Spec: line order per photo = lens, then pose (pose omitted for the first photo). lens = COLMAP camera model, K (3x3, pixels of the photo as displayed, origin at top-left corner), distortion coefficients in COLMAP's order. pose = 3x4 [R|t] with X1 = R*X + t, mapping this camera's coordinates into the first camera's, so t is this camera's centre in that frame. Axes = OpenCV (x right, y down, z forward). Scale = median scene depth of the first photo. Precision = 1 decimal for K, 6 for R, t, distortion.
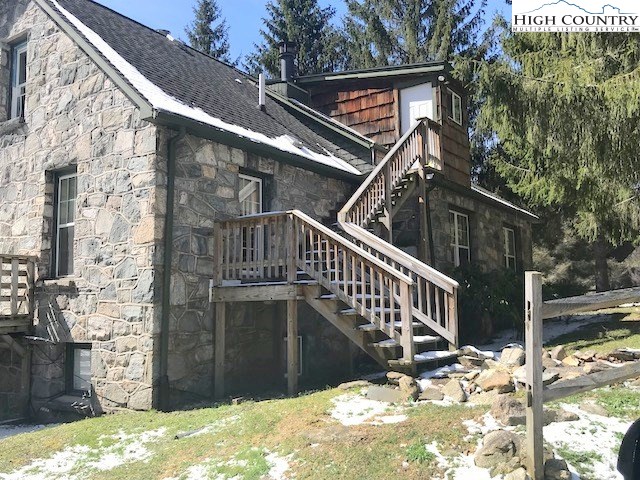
lens RADIAL K [[588.8, 0, 320.0], [0, 588.8, 240.0], [0, 0, 1]] dist [0.013975, 0.006069]
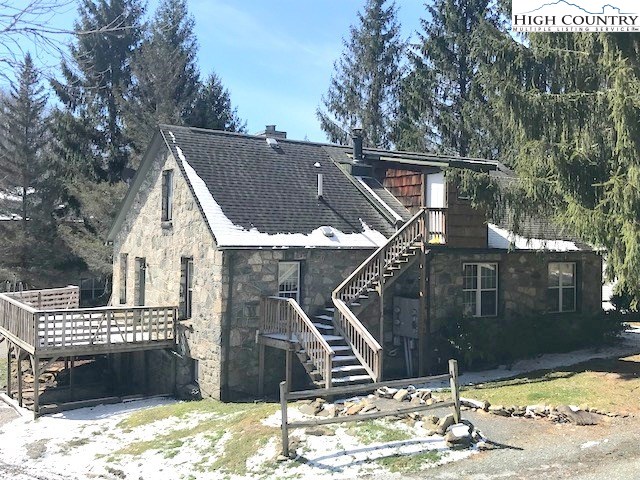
lens RADIAL K [[699.2, 0, 320.0], [0, 699.2, 240.0], [0, 0, 1]] dist [0.116291, -0.015150]
pose [[0.928685, 0.029016, -0.369732, 0.726306], [0.011052, 0.994327, 0.105792, -0.403563], [0.370704, -0.102334, 0.923096, -0.810697]]
